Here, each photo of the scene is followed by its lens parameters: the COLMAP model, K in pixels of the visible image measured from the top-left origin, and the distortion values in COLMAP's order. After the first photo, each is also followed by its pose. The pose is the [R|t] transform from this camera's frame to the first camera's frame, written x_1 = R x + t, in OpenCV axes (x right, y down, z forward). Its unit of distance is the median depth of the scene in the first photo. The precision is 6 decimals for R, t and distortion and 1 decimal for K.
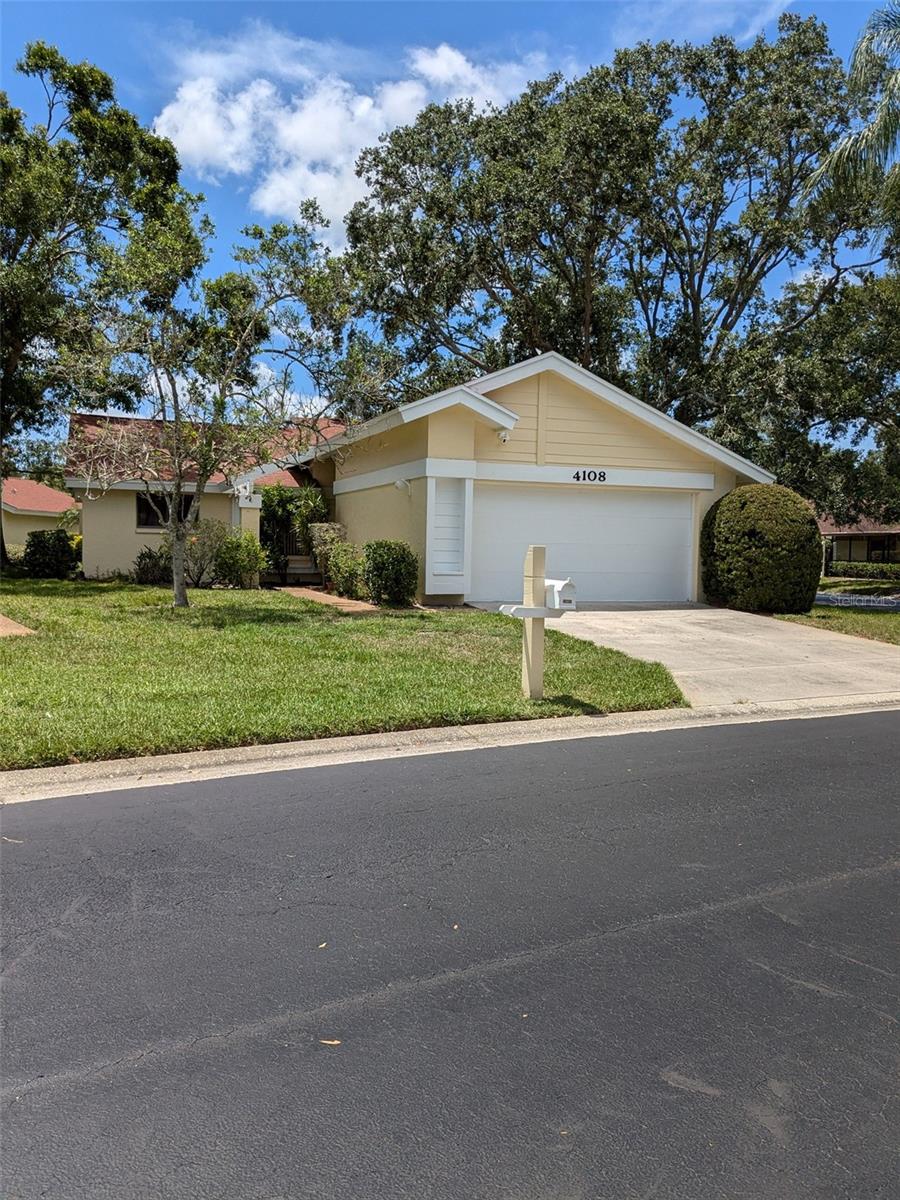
lens RADIAL K [[962.7, 0, 451.8], [0, 962.7, 599.2], [0, 0, 1]] dist [0.053143, -0.089568]
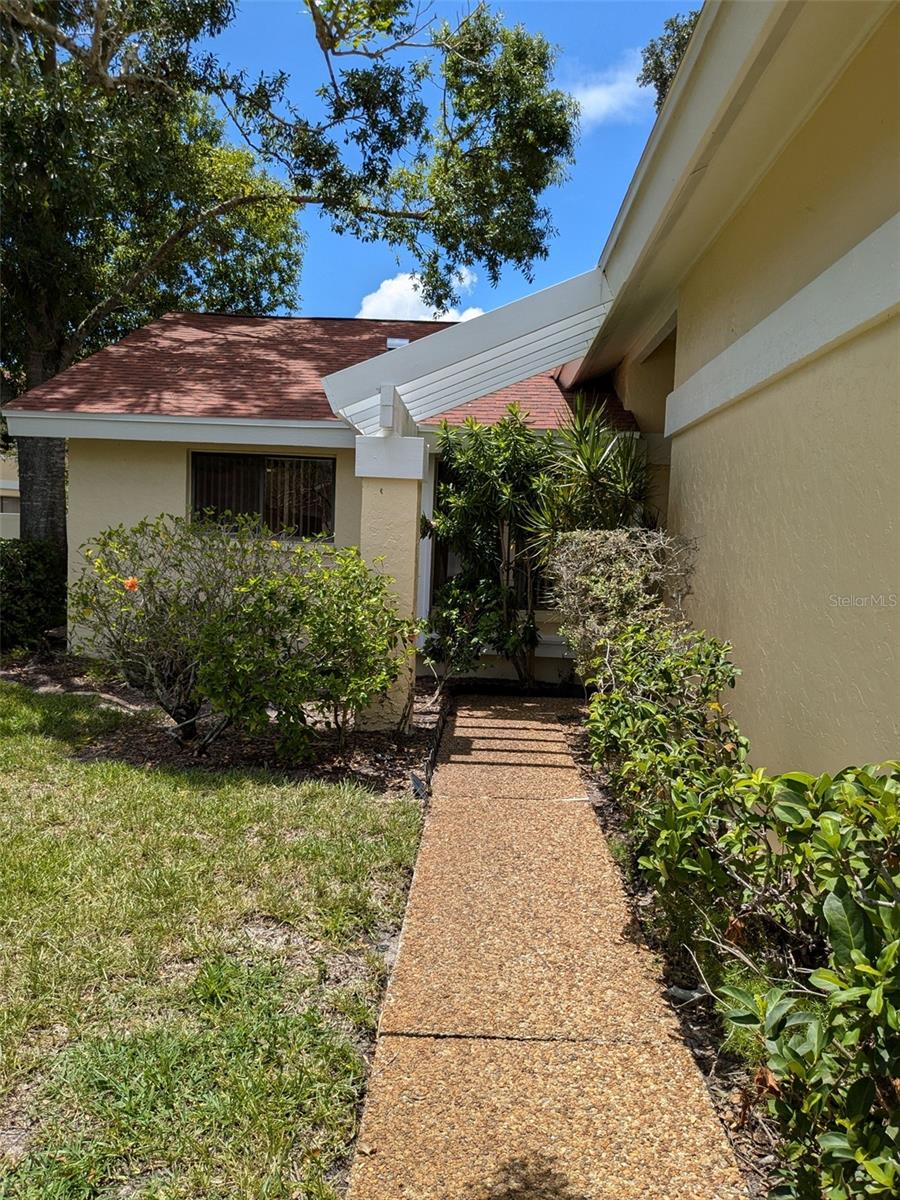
lens RADIAL K [[962.7, 0, 453.4], [0, 962.7, 600.9], [0, 0, 1]] dist [0.053143, -0.089568]
pose [[0.924555, 0.033483, -0.379574, -0.064600], [-0.036775, 0.999323, -0.001423, -0.051574], [0.379269, 0.015274, 0.925160, 0.666003]]
